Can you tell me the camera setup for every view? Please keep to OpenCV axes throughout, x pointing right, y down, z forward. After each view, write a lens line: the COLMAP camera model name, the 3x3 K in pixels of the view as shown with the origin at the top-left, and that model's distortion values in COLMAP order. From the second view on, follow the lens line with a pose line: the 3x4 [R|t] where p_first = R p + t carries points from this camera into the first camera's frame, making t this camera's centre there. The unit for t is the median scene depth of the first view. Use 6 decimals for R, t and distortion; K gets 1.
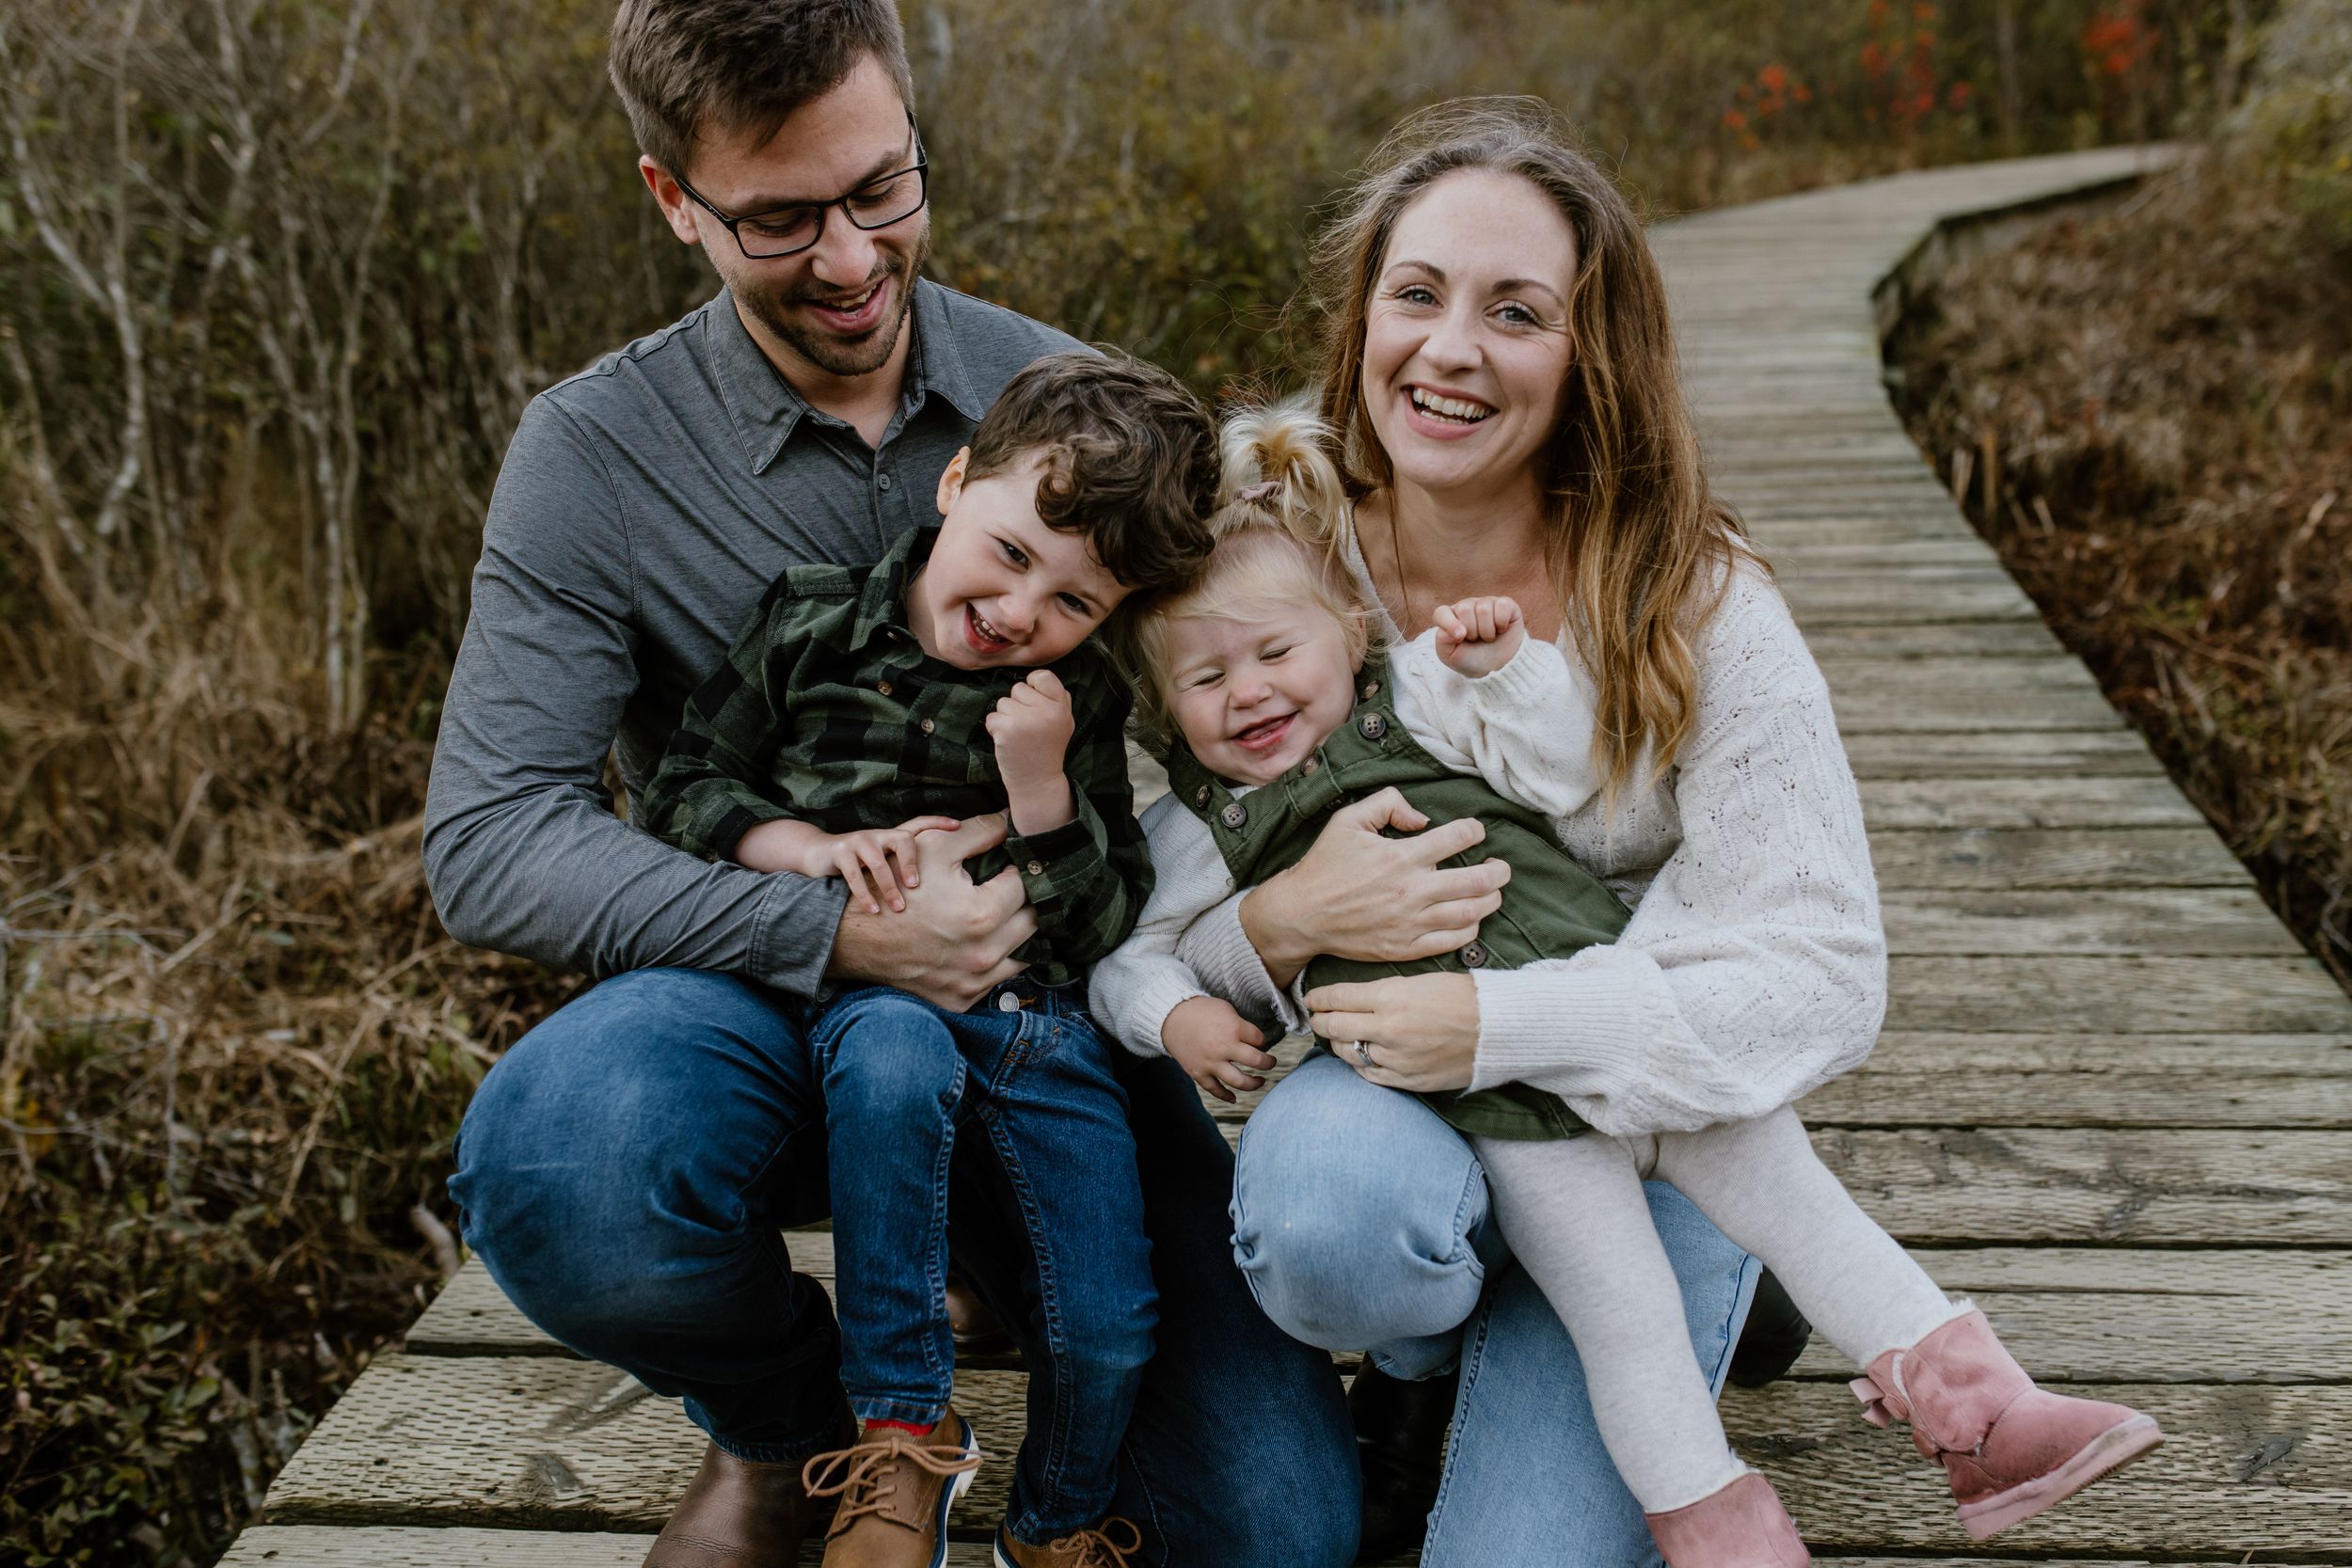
lens RADIAL K [[2330.4, 0, 1179.6], [0, 2330.4, 744.4], [0, 0, 1]] dist [-0.000567, 0.013227]
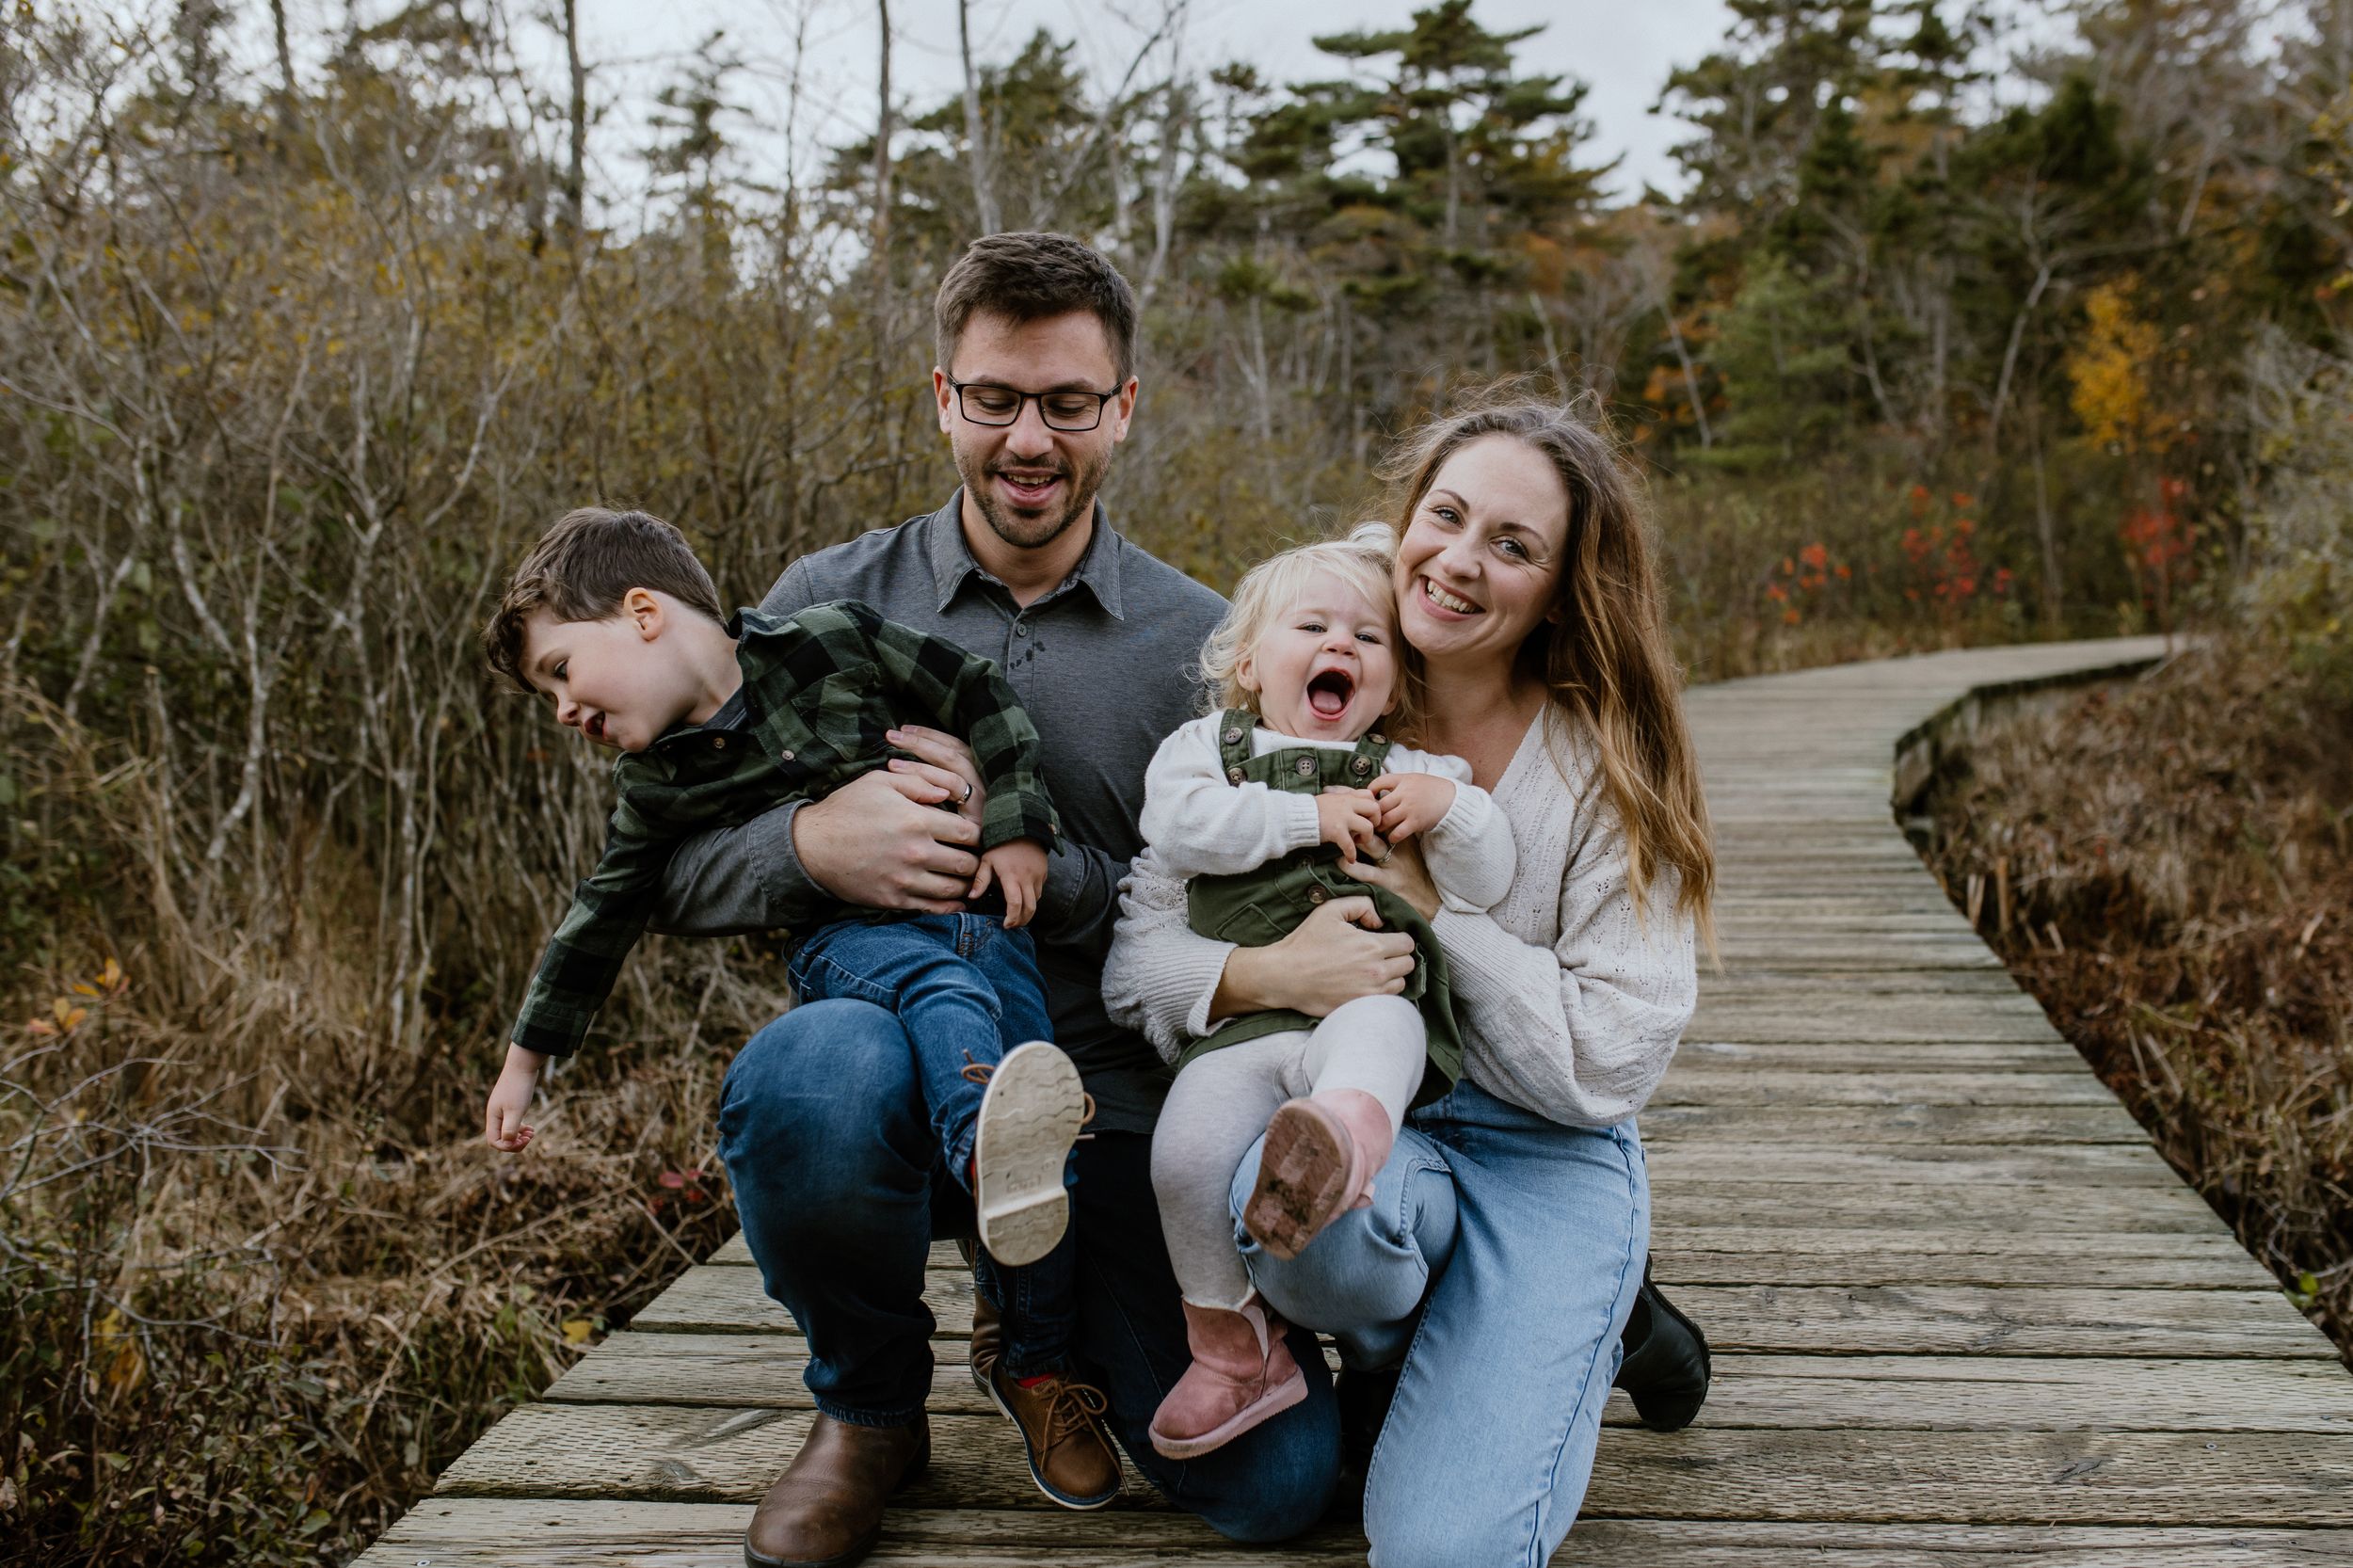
lens RADIAL K [[2490.0, 0, 1245.0], [0, 2490.0, 658.0], [0, 0, 1]] dist [0.006452, 0.001403]
pose [[0.999572, 0.028169, 0.007839, 0.001790], [-0.025492, 0.970886, -0.238182, 0.091987], [-0.014320, 0.237881, 0.971189, -0.160925]]
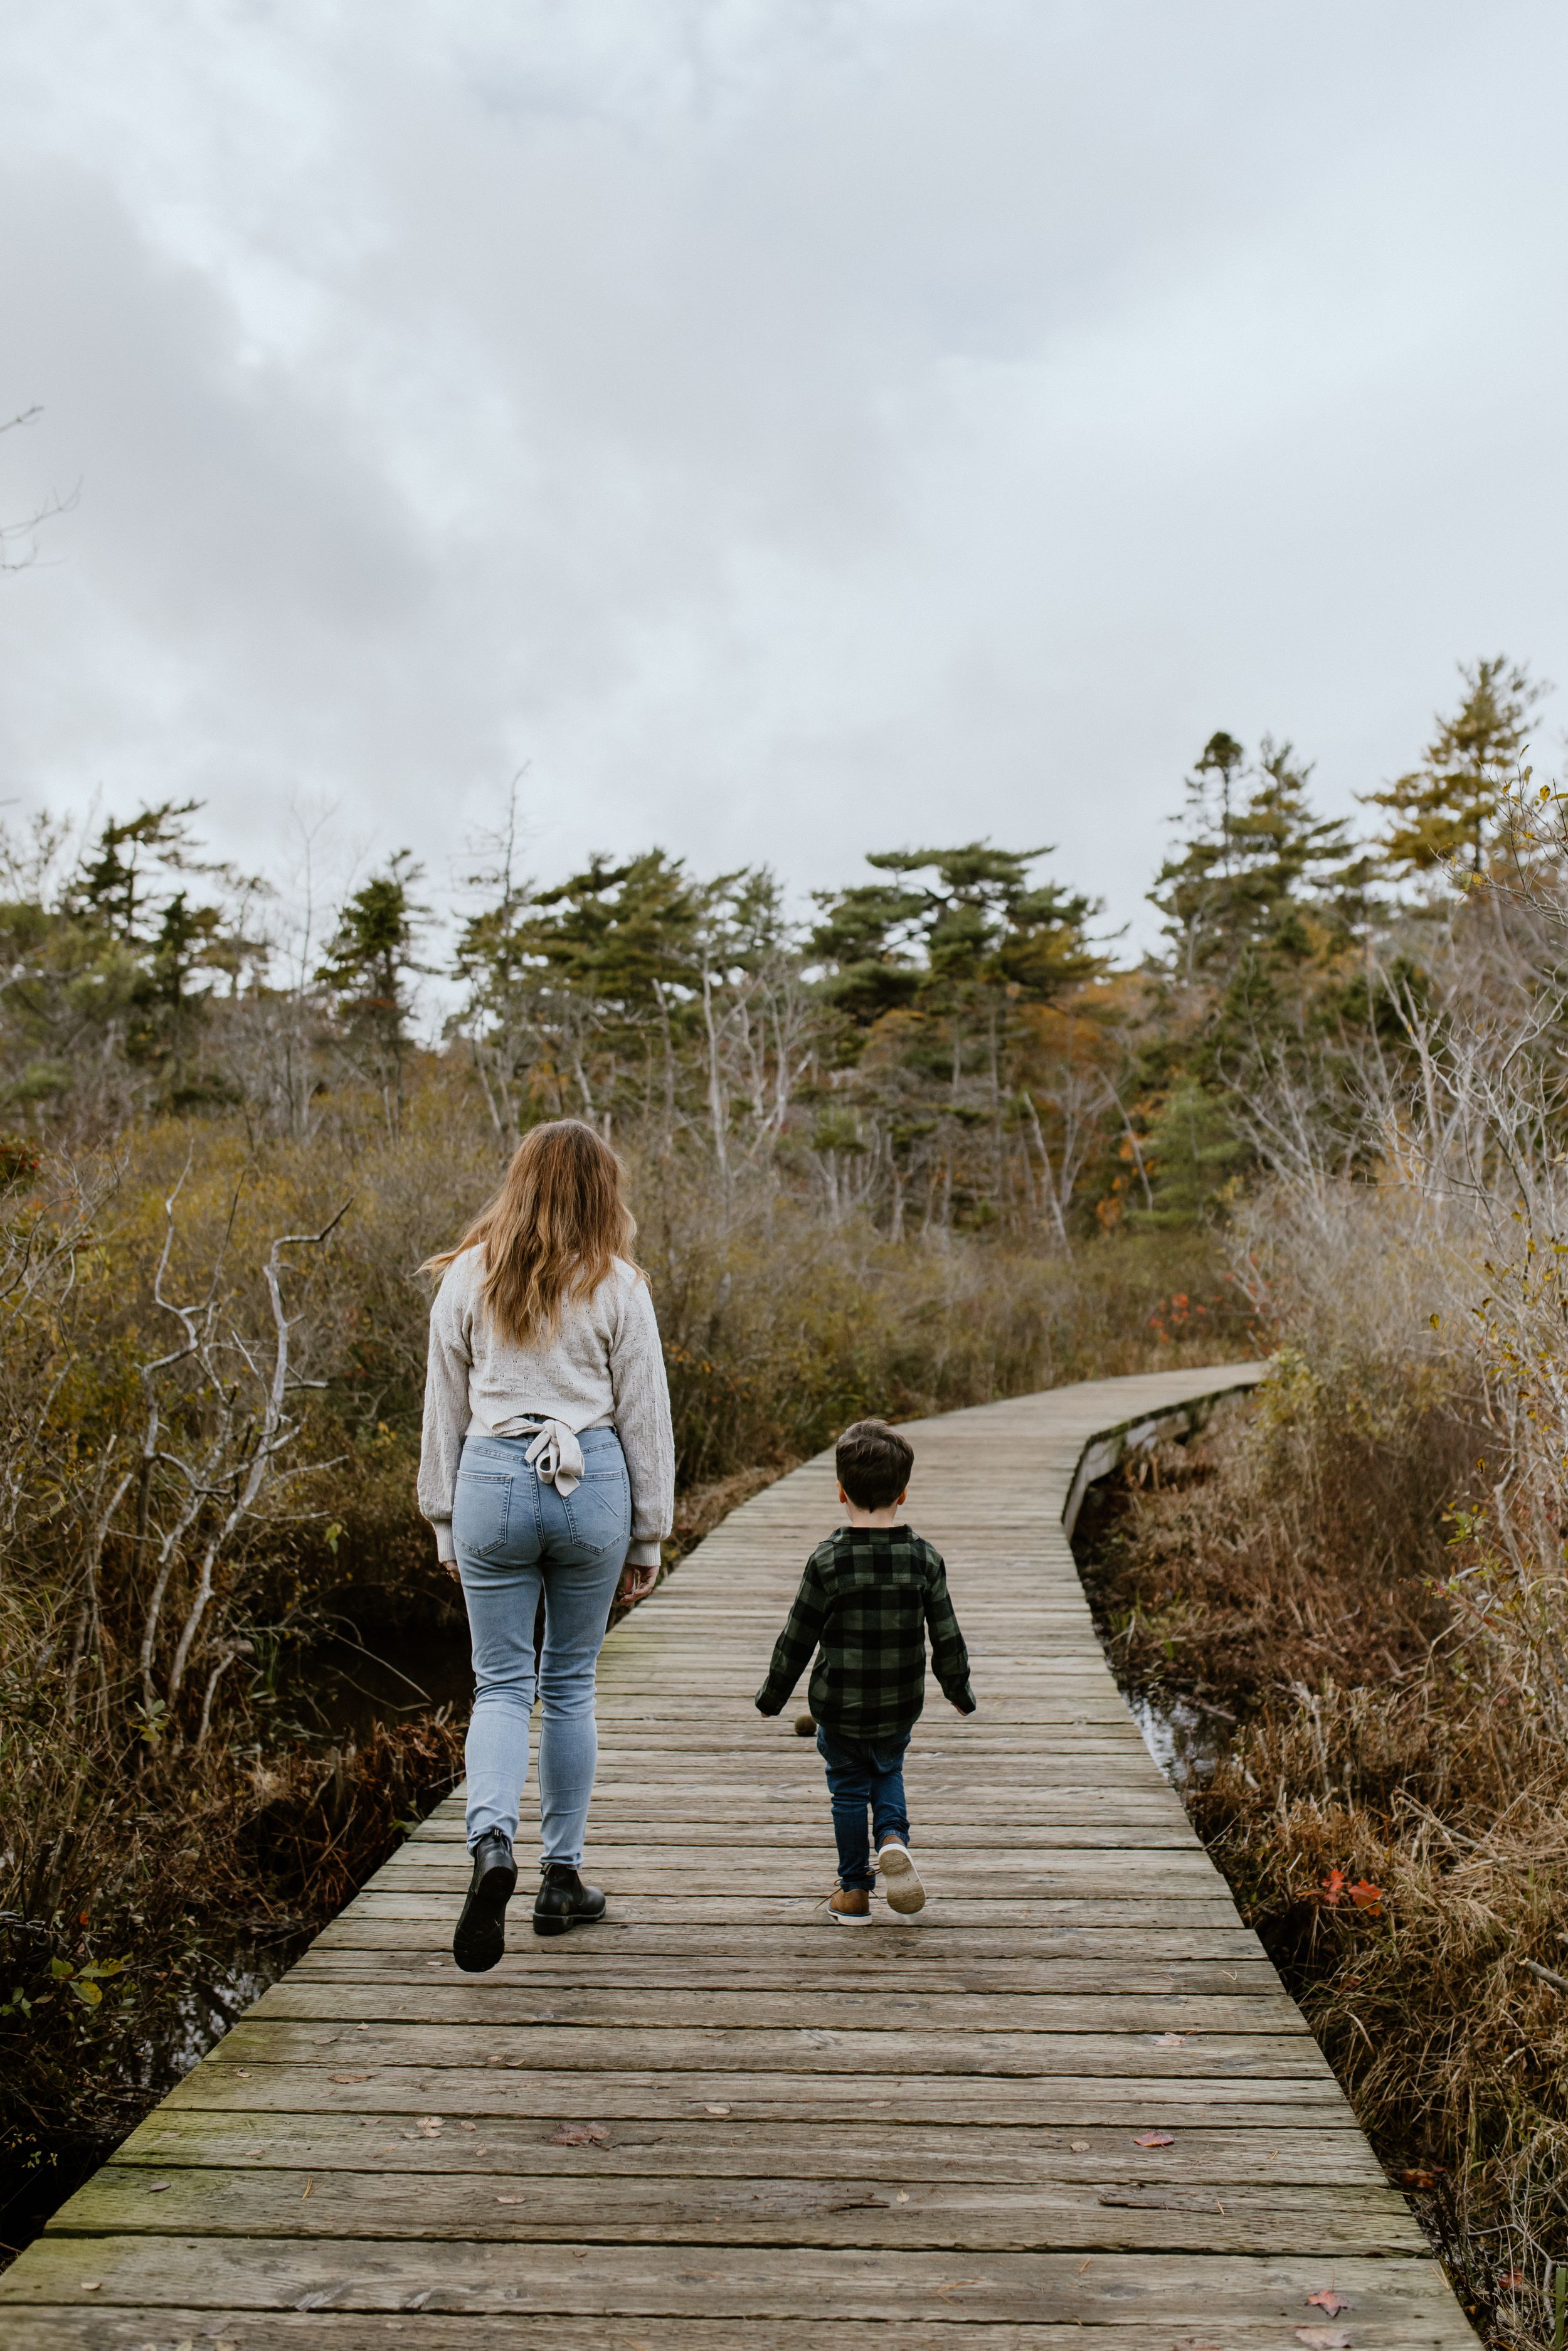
lens RADIAL K [[2329.5, 0, 784.0], [0, 2329.5, 1175.5], [0, 0, 1]] dist [-0.000567, 0.013227]
pose [[0.998948, 0.045854, 0.000893, -0.114602], [-0.043363, 0.950668, -0.307163, 0.642160], [-0.014934, 0.306801, 0.951656, -2.578158]]
